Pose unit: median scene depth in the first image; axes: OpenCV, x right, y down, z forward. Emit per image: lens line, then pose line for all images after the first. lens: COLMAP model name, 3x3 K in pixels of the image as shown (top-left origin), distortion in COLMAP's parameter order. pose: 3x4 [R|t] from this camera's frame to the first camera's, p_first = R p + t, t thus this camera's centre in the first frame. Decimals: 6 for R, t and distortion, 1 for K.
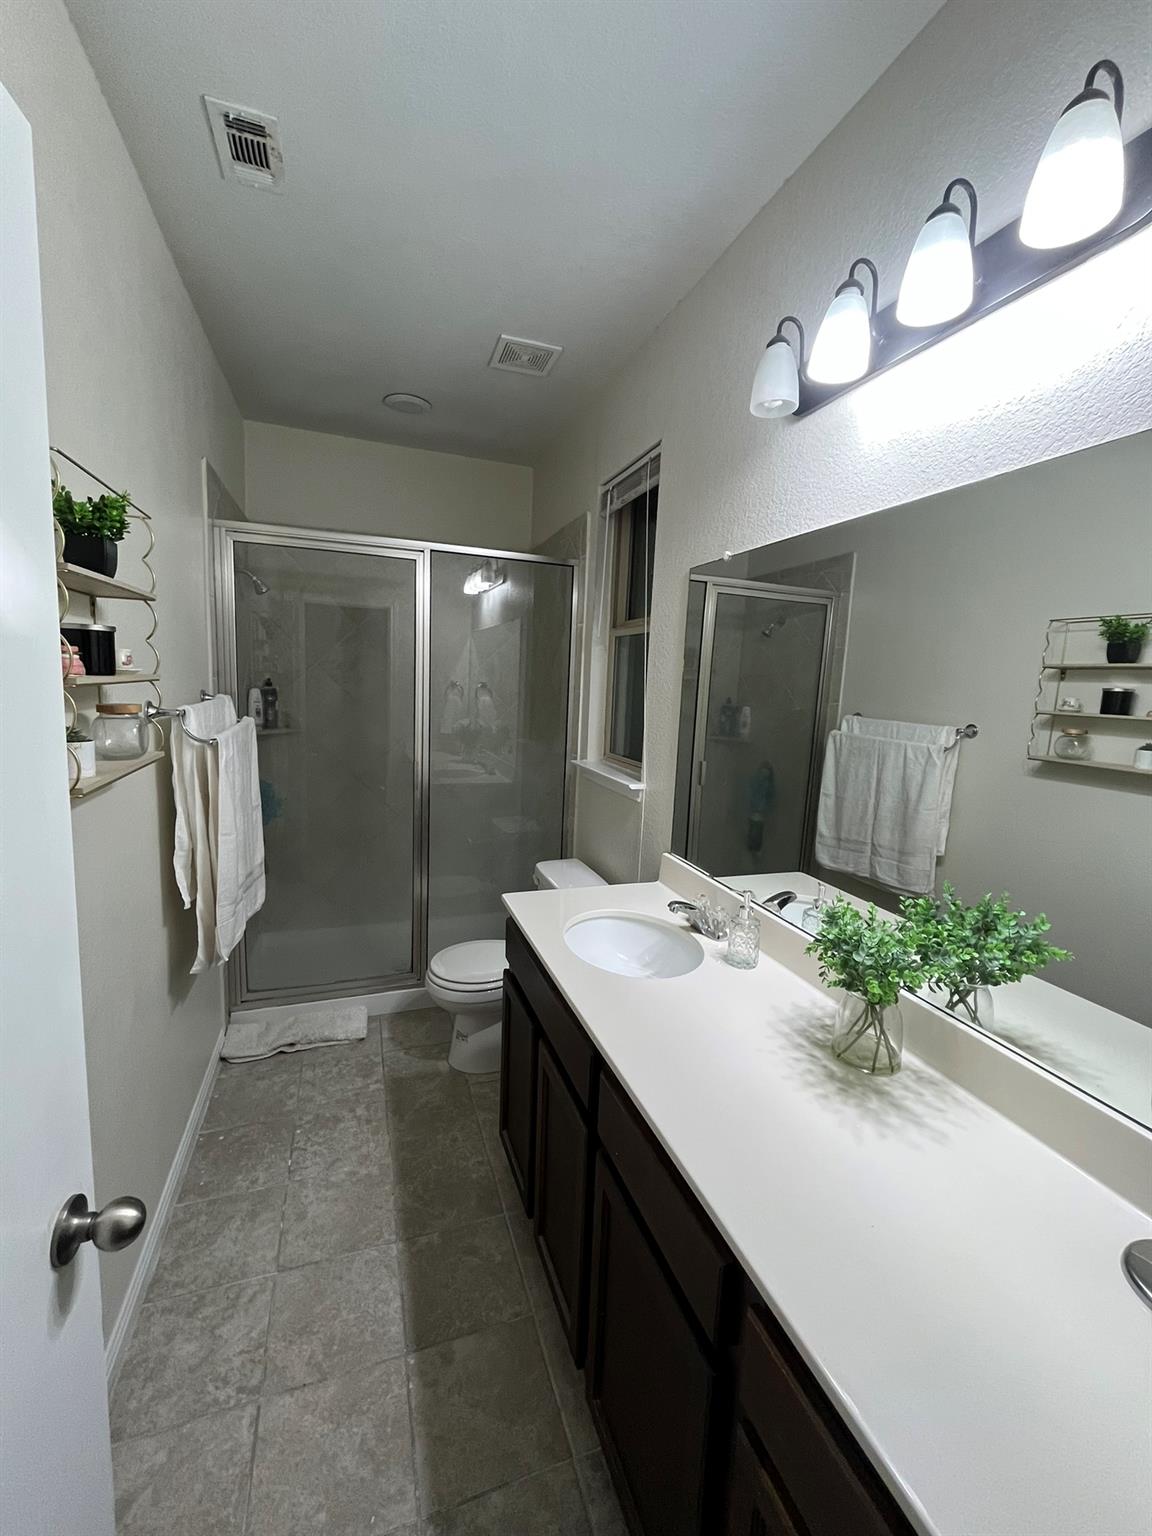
lens RADIAL K [[622.3, 0, 568.2], [0, 622.3, 763.8], [0, 0, 1]] dist [-0.002823, -0.000569]
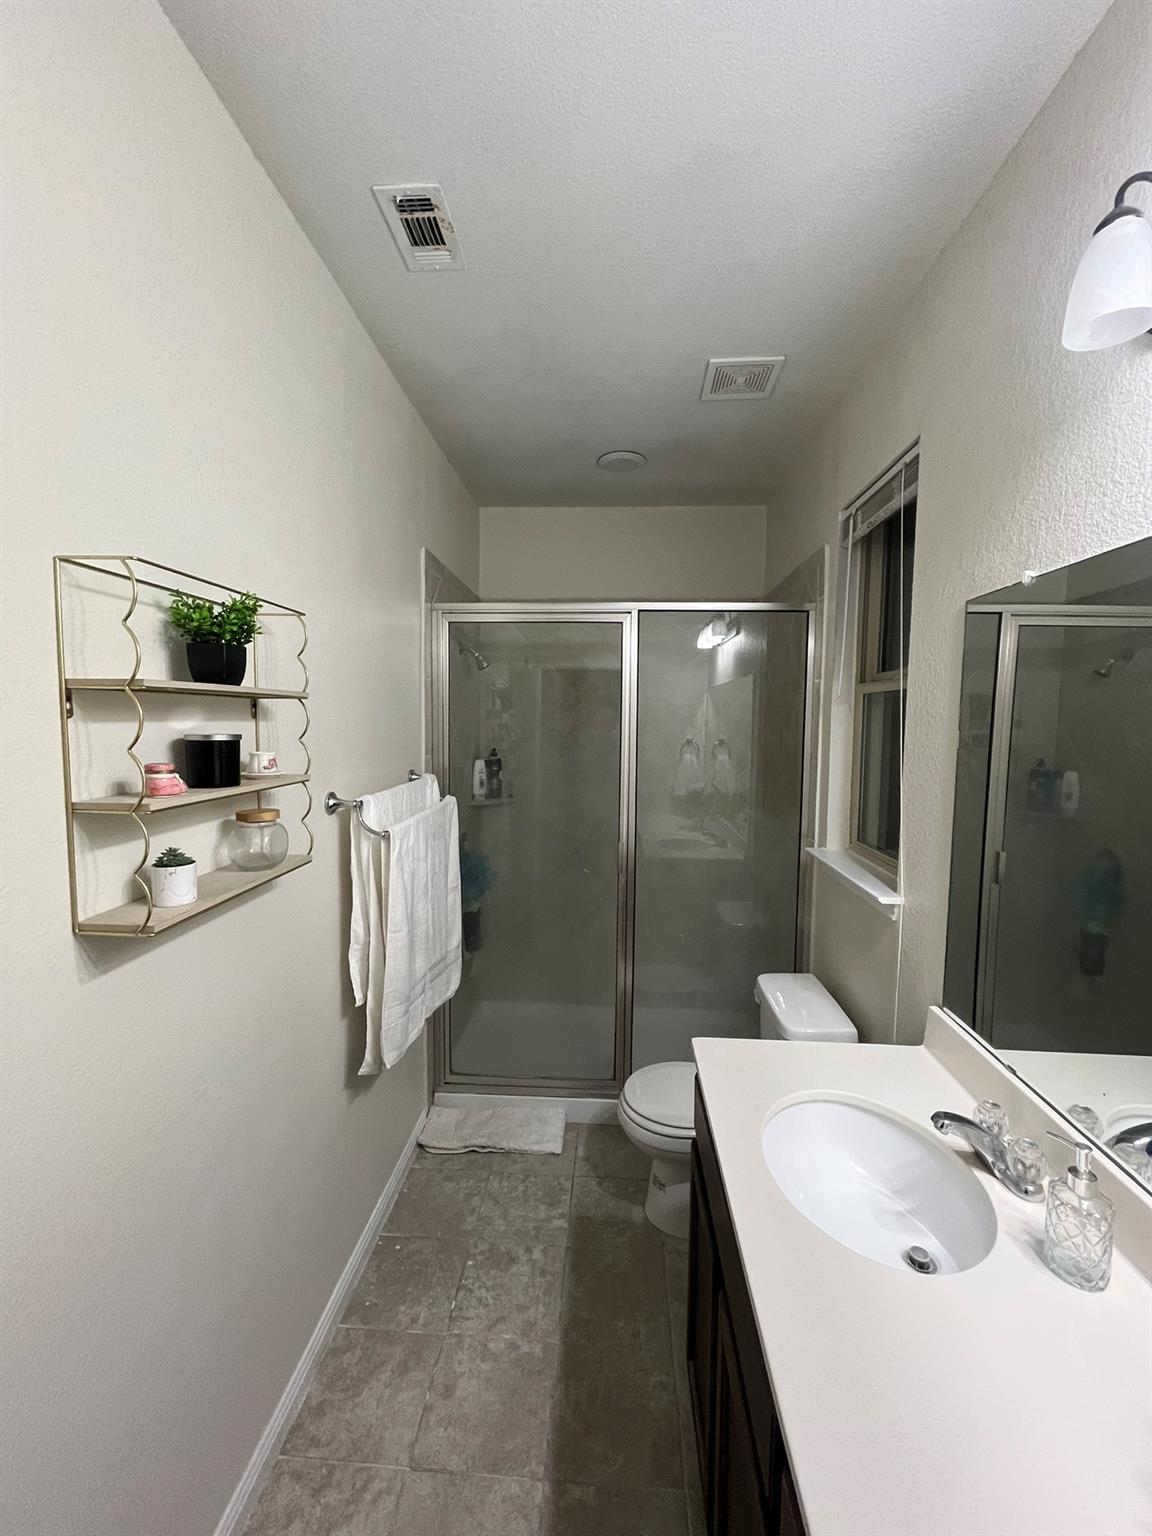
lens RADIAL K [[622.3, 0, 570.9], [0, 622.3, 768.7], [0, 0, 1]] dist [-0.002823, -0.000569]
pose [[0.921273, -0.005376, -0.388878, 0.036731], [-0.022558, 0.997482, -0.067230, -0.044374], [0.388261, 0.070710, 0.918833, 0.128213]]
